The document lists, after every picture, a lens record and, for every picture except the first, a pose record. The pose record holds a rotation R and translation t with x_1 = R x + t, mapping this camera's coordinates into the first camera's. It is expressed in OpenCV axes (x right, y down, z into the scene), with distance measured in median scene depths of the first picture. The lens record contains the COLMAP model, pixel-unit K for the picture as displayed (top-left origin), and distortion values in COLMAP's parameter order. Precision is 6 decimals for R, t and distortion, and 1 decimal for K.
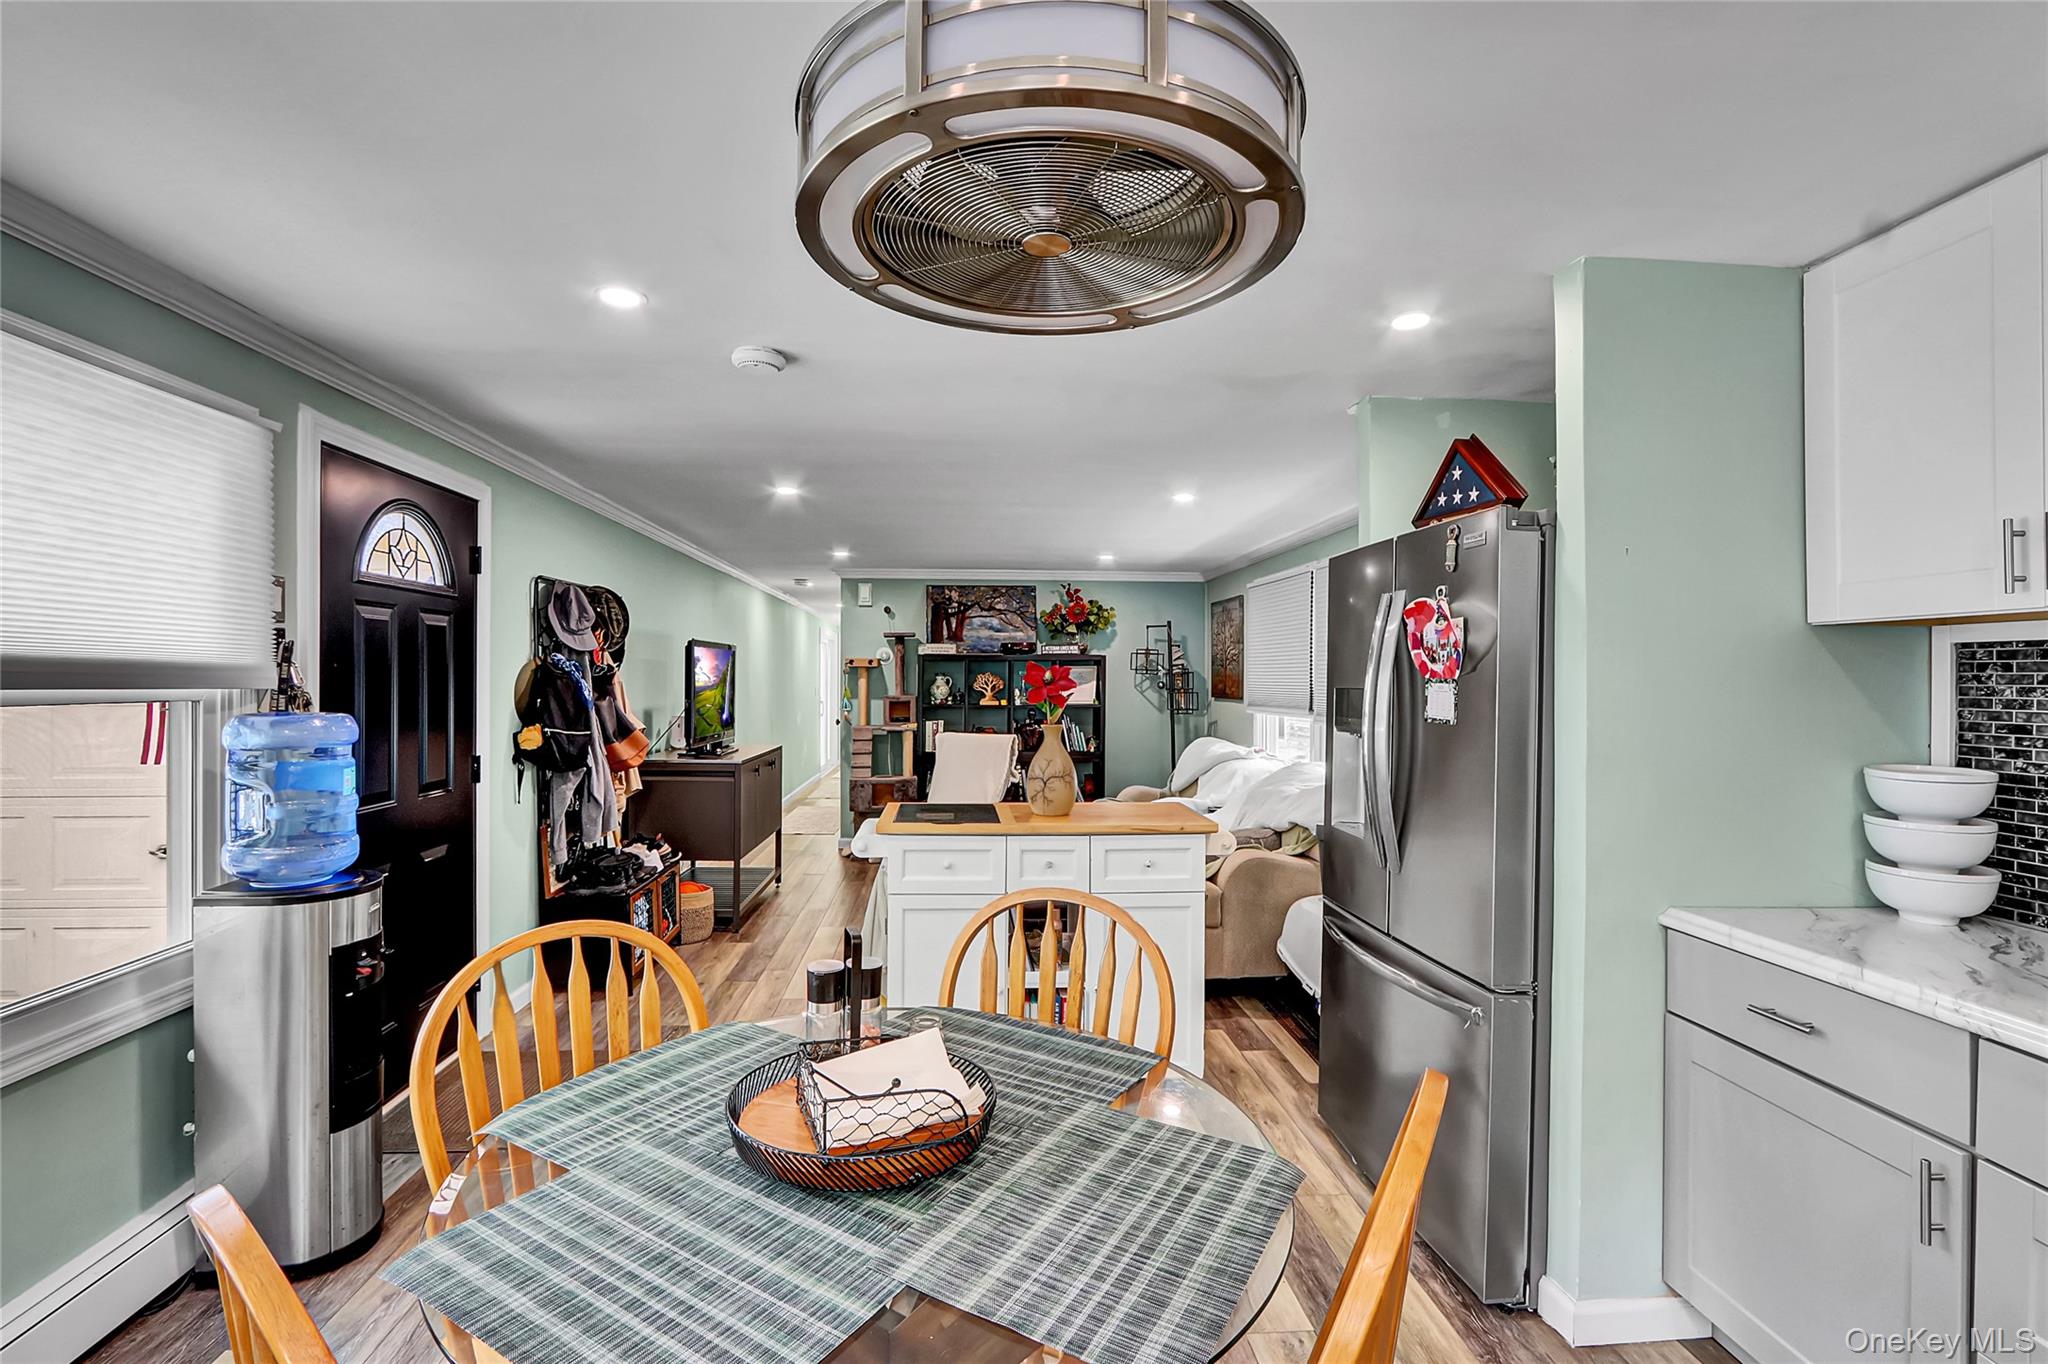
lens RADIAL K [[978.9, 0, 1022.1], [0, 978.9, 678.9], [0, 0, 1]] dist [-0.005904, -0.000589]
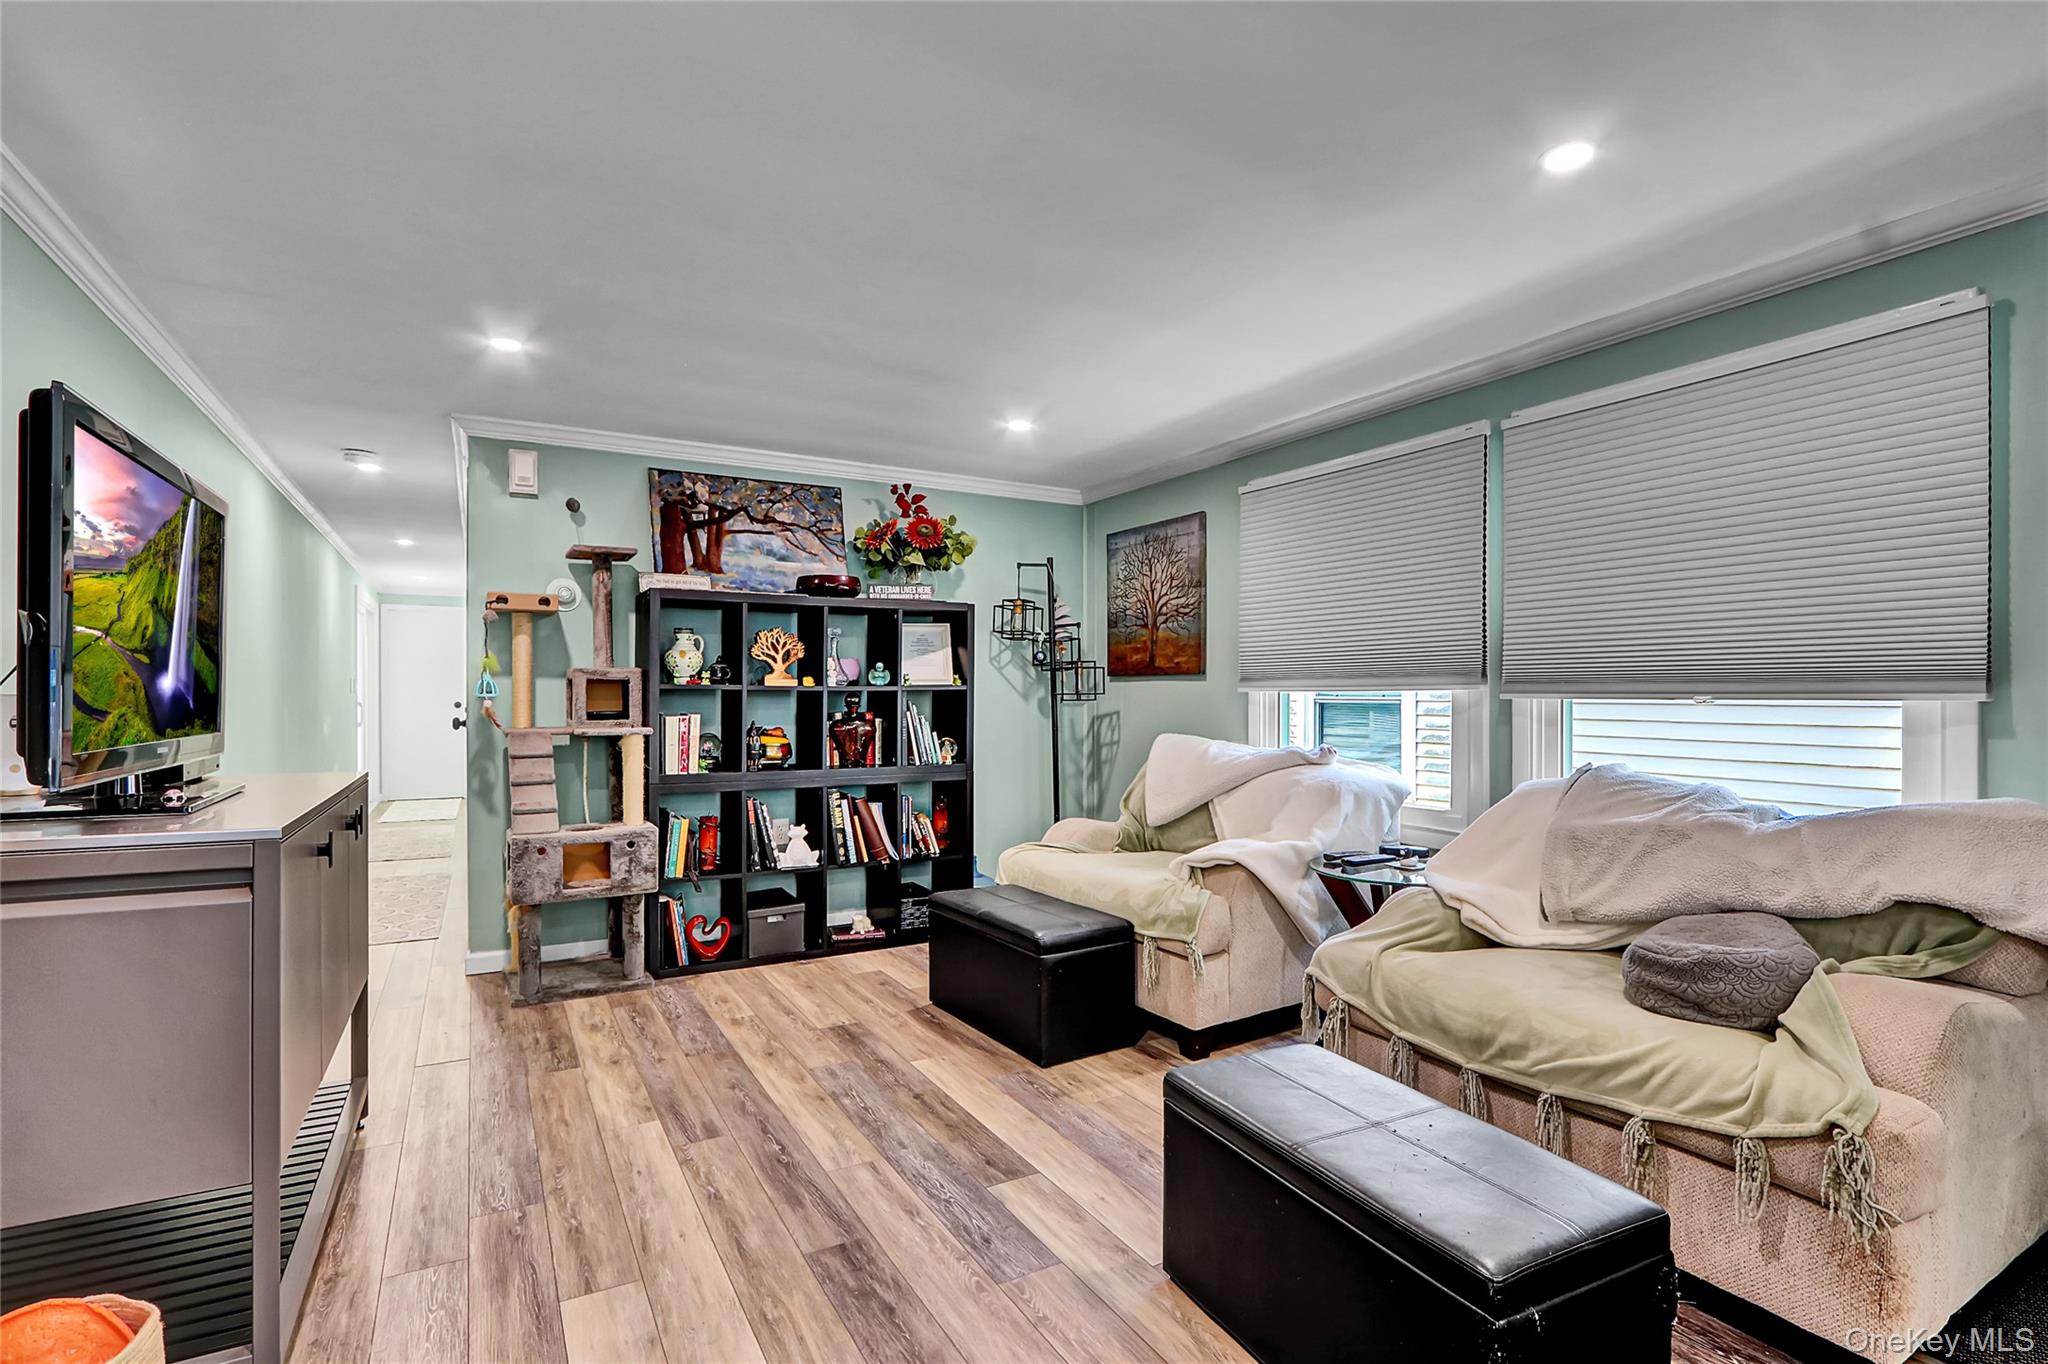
lens RADIAL K [[978.9, 0, 1018.9], [0, 978.9, 683.4], [0, 0, 1]] dist [-0.005904, -0.000589]
pose [[0.908452, 0.001655, 0.417986, -0.140214], [0.001958, 0.999964, -0.008217, 0.029387], [-0.417985, 0.008283, 0.908416, 0.433584]]
